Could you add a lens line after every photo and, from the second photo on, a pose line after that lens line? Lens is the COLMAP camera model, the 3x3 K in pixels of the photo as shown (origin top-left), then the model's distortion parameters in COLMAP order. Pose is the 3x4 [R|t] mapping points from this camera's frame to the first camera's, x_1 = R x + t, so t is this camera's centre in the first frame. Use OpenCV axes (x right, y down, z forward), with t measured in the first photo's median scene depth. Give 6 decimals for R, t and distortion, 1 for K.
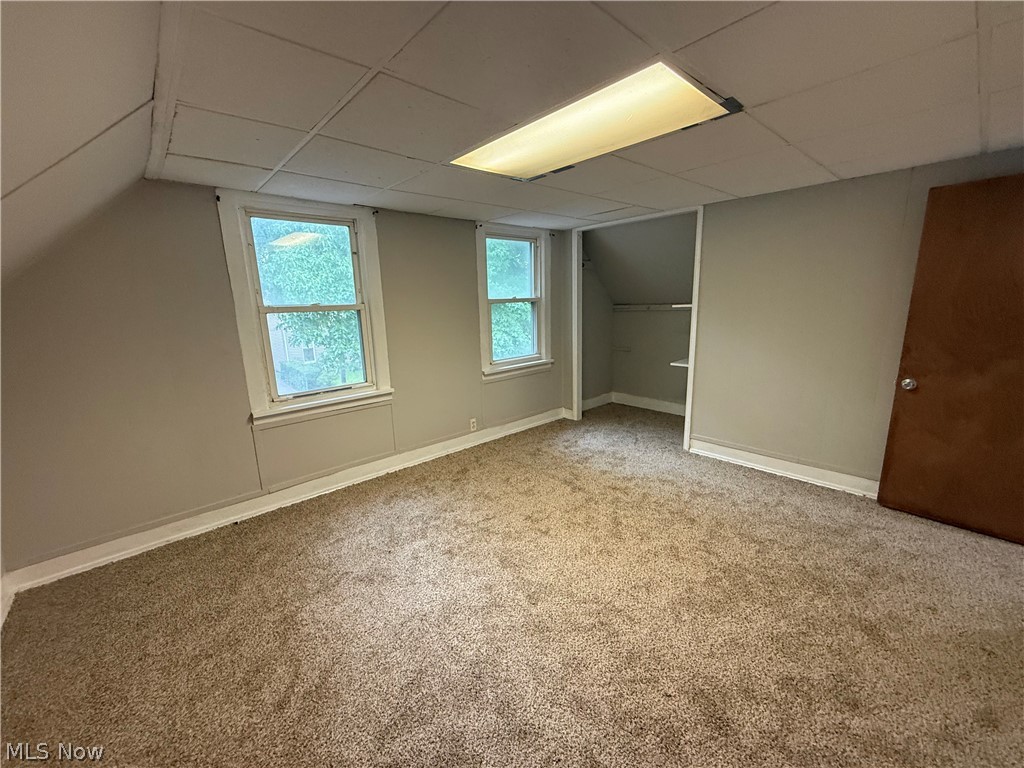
lens RADIAL K [[408.8, 0, 506.1], [0, 408.8, 384.4], [0, 0, 1]] dist [0.002019, -0.000666]
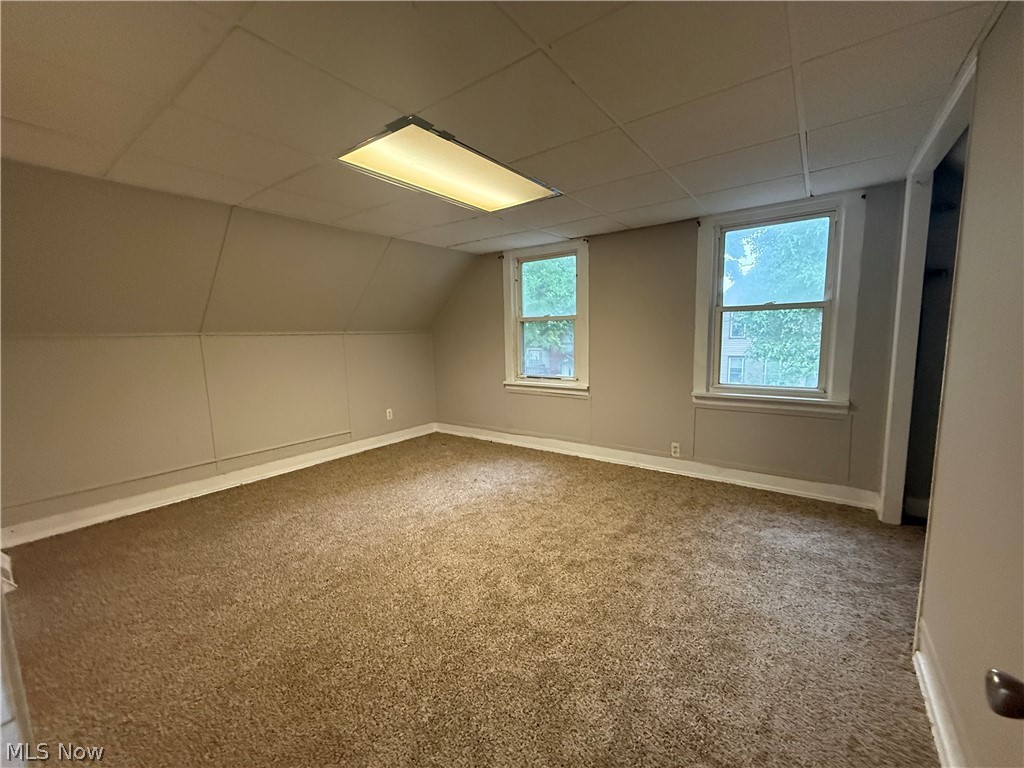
lens RADIAL K [[408.8, 0, 513.9], [0, 408.8, 382.5], [0, 0, 1]] dist [0.002019, -0.000666]
pose [[0.208360, 0.143170, -0.967517, 0.713526], [-0.183269, 0.977421, 0.105168, -0.075208], [0.960728, 0.155404, 0.229894, 0.464570]]
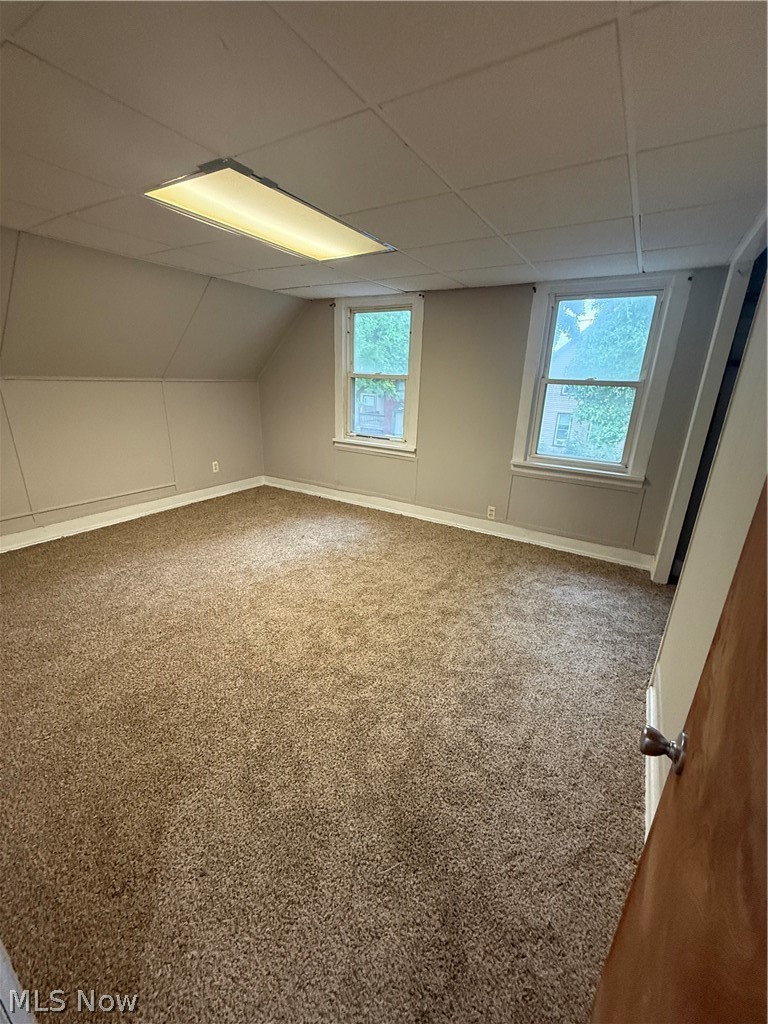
lens RADIAL K [[408.8, 0, 386.1], [0, 408.8, 507.9], [0, 0, 1]] dist [0.002019, -0.000666]
pose [[0.290706, 0.333176, -0.896930, 0.733120], [-0.235053, 0.933556, 0.270598, -0.116928], [0.927491, 0.132162, 0.349704, 0.463506]]
